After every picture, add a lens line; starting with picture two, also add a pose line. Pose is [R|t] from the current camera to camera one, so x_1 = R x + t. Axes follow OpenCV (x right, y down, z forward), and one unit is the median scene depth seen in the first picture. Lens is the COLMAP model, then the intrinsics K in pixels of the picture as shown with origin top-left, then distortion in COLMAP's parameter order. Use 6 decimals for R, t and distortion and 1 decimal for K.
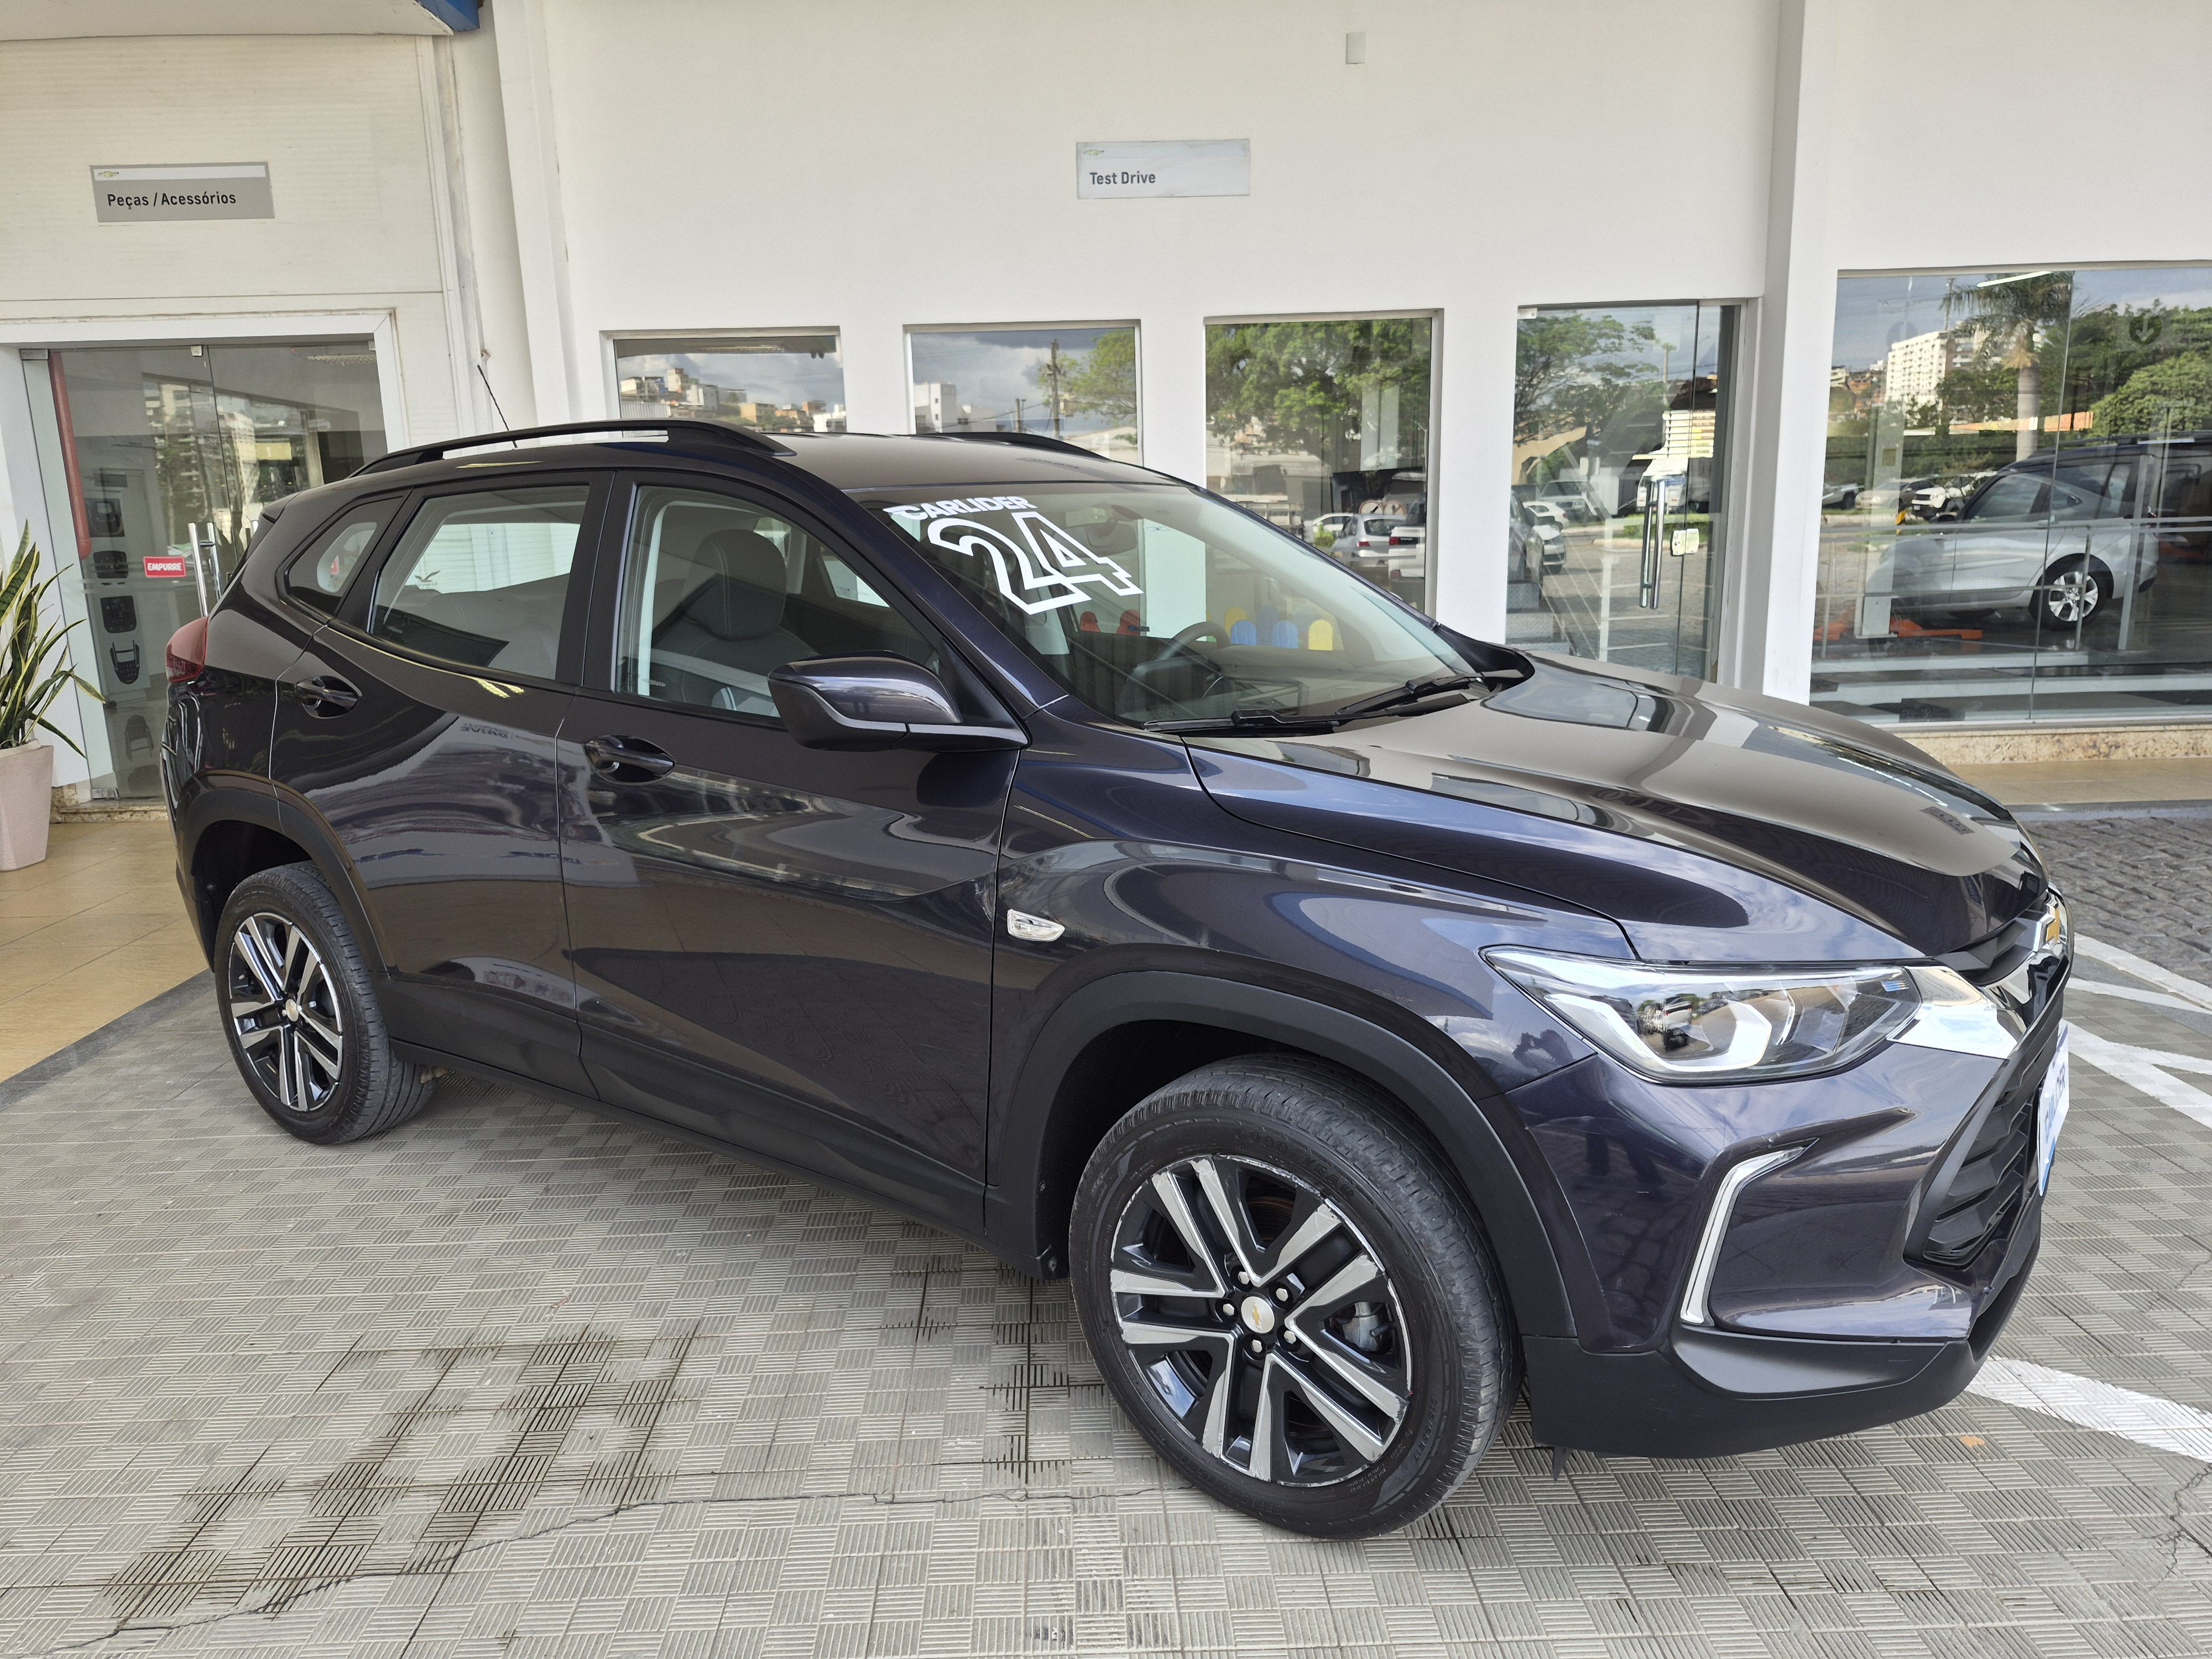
lens RADIAL K [[1518.6, 0, 1106.0], [0, 1518.6, 829.5], [0, 0, 1]] dist [-0.002282, -0.001646]
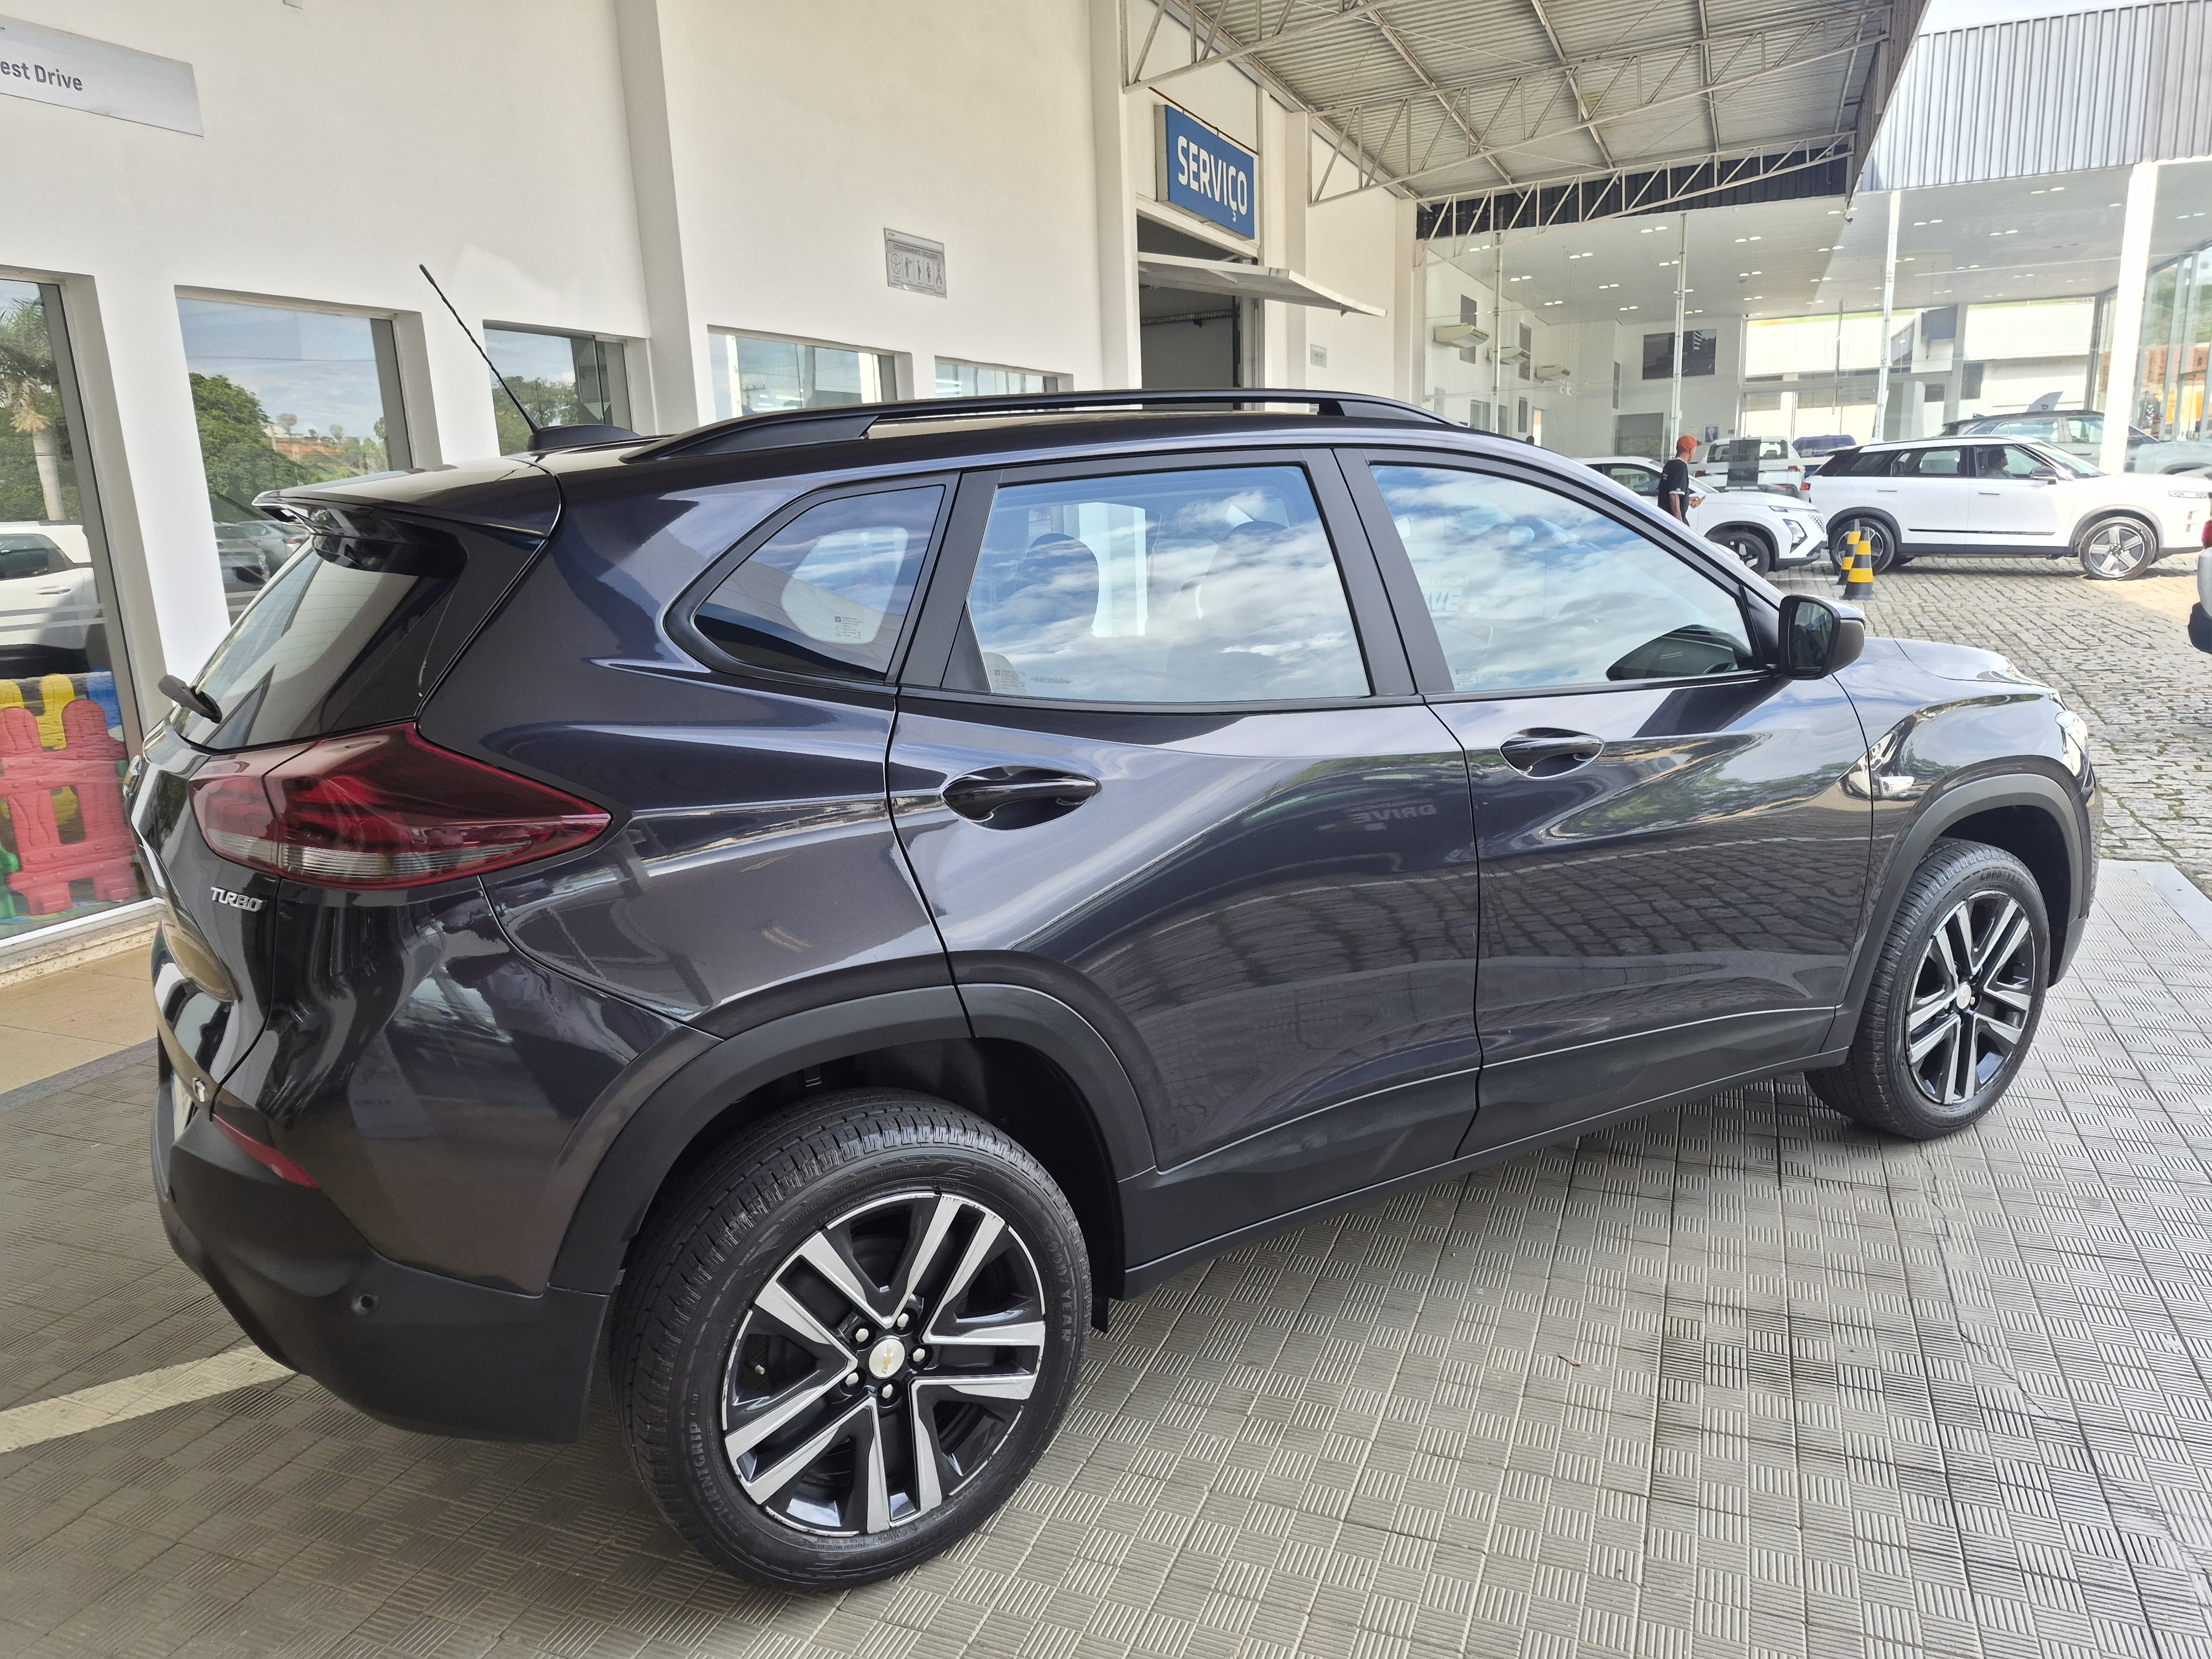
lens RADIAL K [[1518.6, 0, 1106.0], [0, 1518.6, 829.5], [0, 0, 1]] dist [-0.002282, -0.001646]
pose [[0.425727, -0.196919, 0.883165, -1.033875], [0.219438, 0.969365, 0.110360, -0.132906], [-0.877841, 0.146816, 0.455896, 0.666172]]
